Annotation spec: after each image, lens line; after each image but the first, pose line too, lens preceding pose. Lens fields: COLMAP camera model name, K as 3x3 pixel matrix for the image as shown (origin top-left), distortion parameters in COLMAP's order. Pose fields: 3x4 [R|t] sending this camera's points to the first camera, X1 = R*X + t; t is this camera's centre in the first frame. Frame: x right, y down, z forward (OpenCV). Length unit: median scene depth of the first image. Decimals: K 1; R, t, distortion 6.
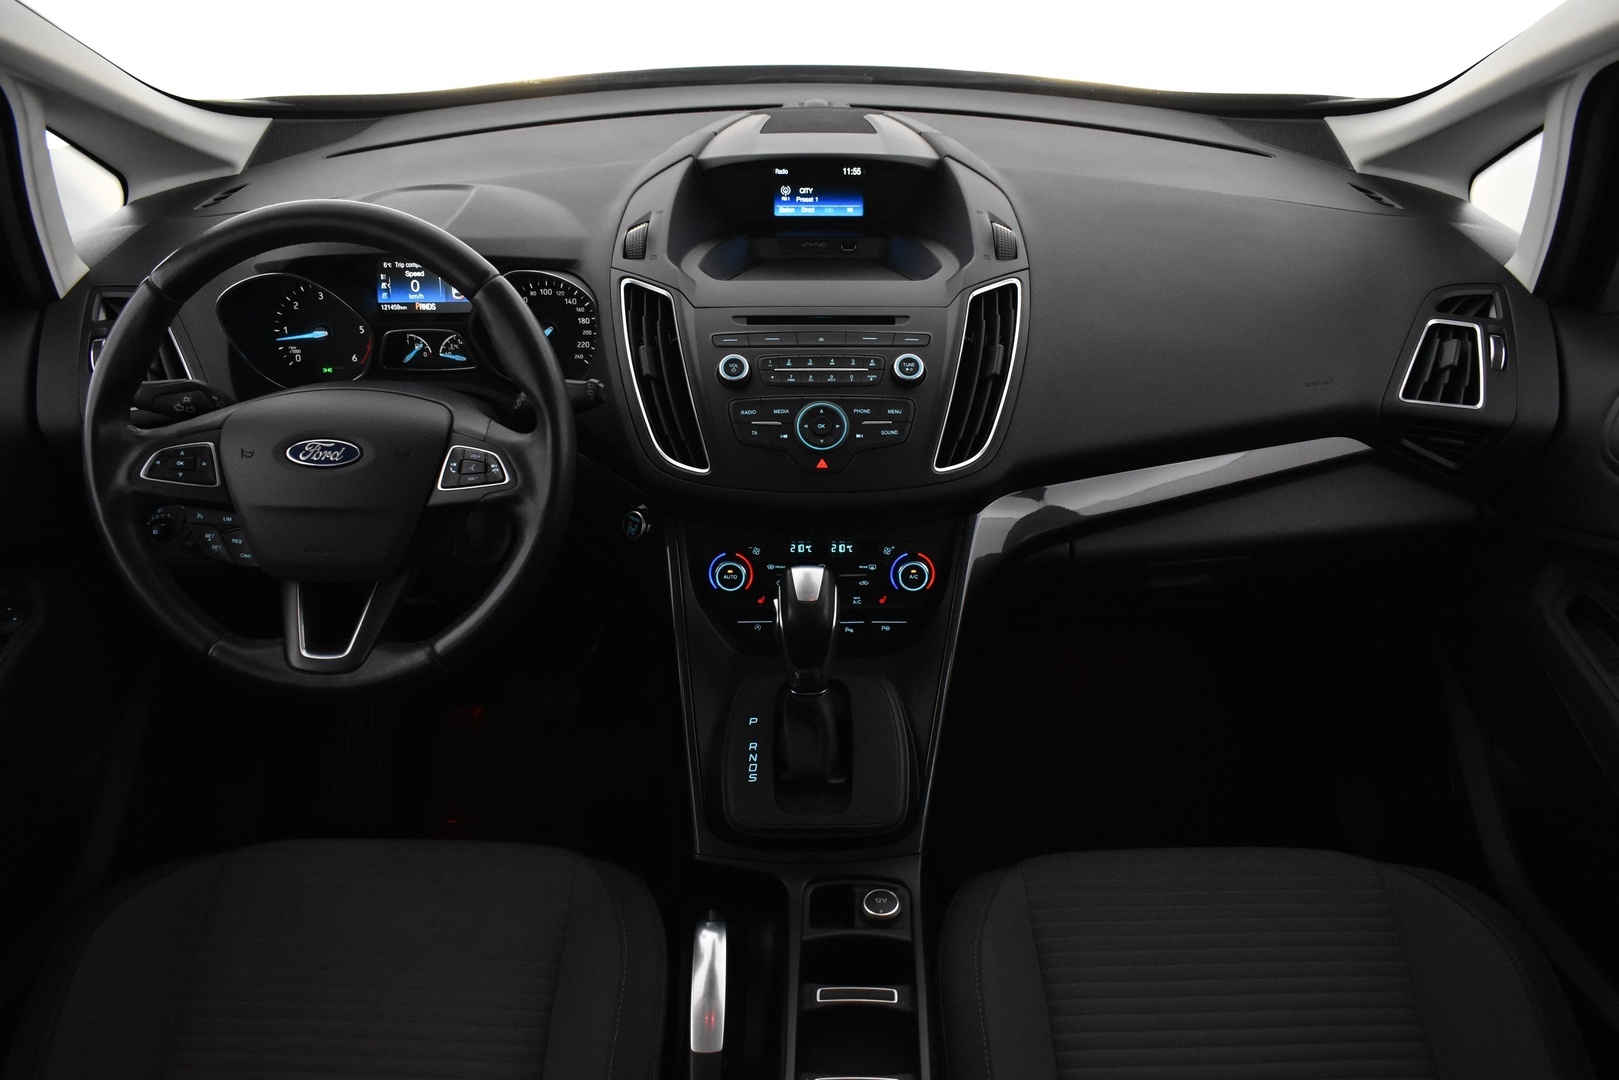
lens RADIAL K [[1293.5, 0, 809.5], [0, 1293.5, 540.0], [0, 0, 1]] dist [-0.102865, 0.007962]
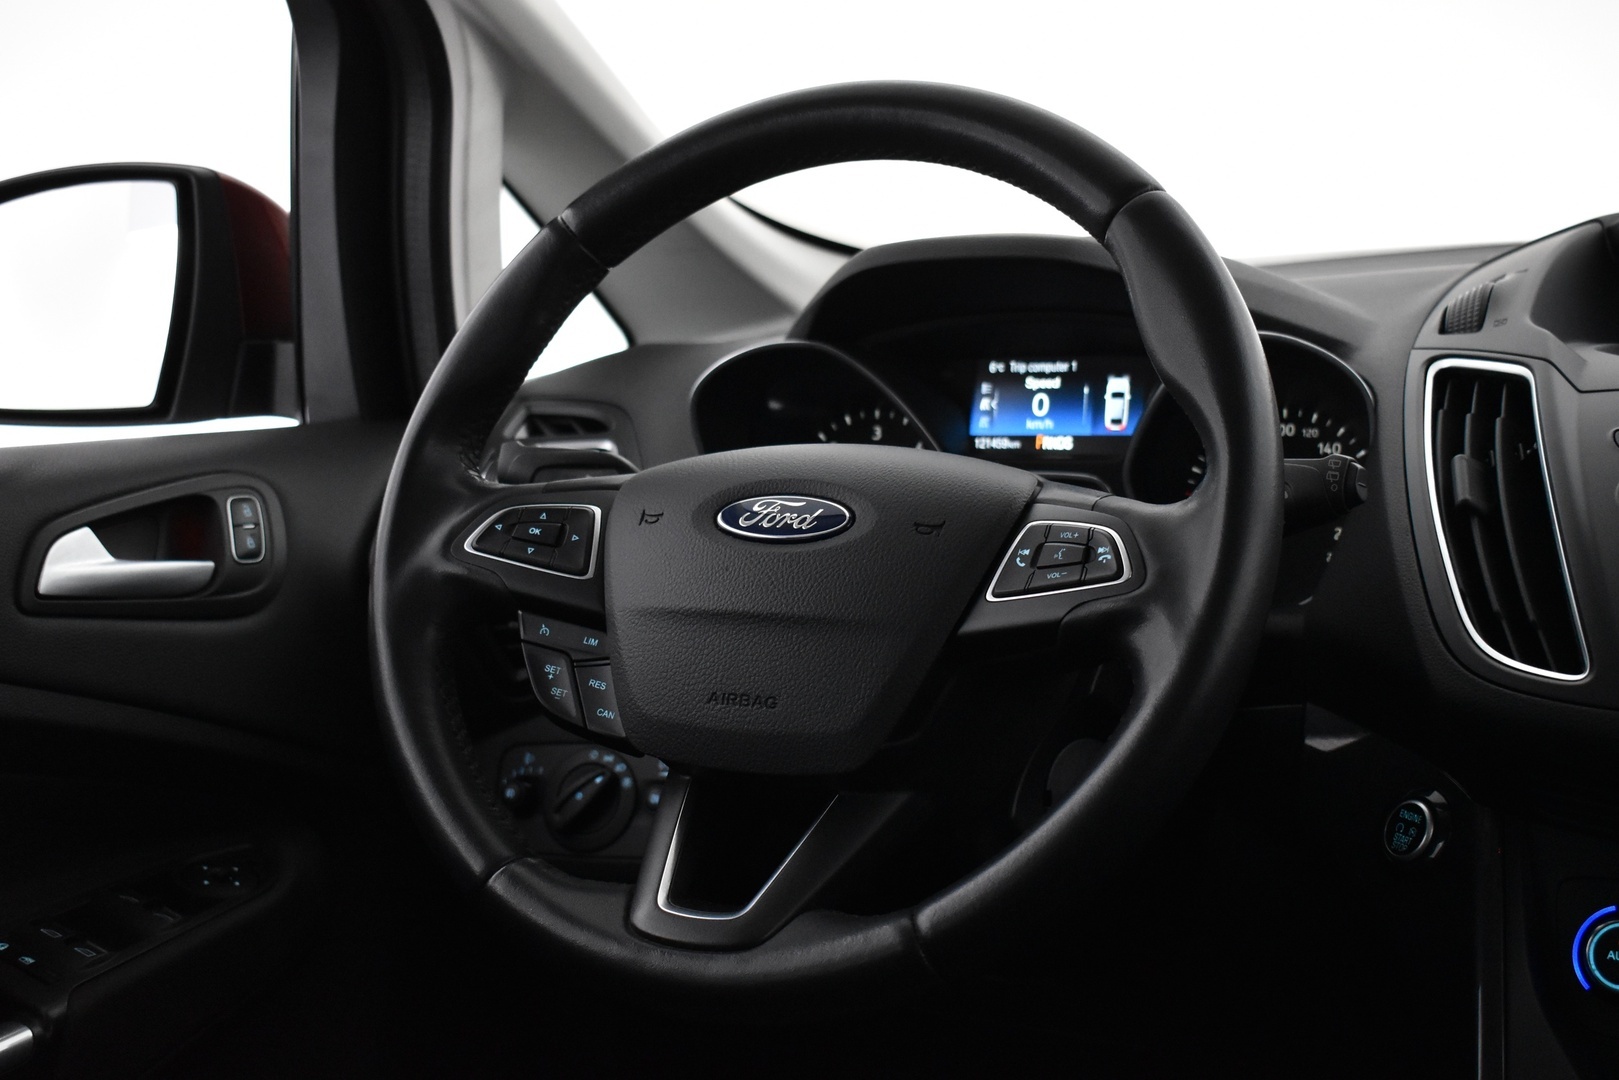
lens RADIAL K [[2095.1, 0, 809.5], [0, 2095.1, 540.0], [0, 0, 1]] dist [-0.038112, 0.006774]
pose [[0.891975, 0.020182, -0.451634, 0.006884], [-0.204166, 0.909309, -0.362592, 0.237453], [0.403357, 0.415631, 0.815202, 0.317681]]
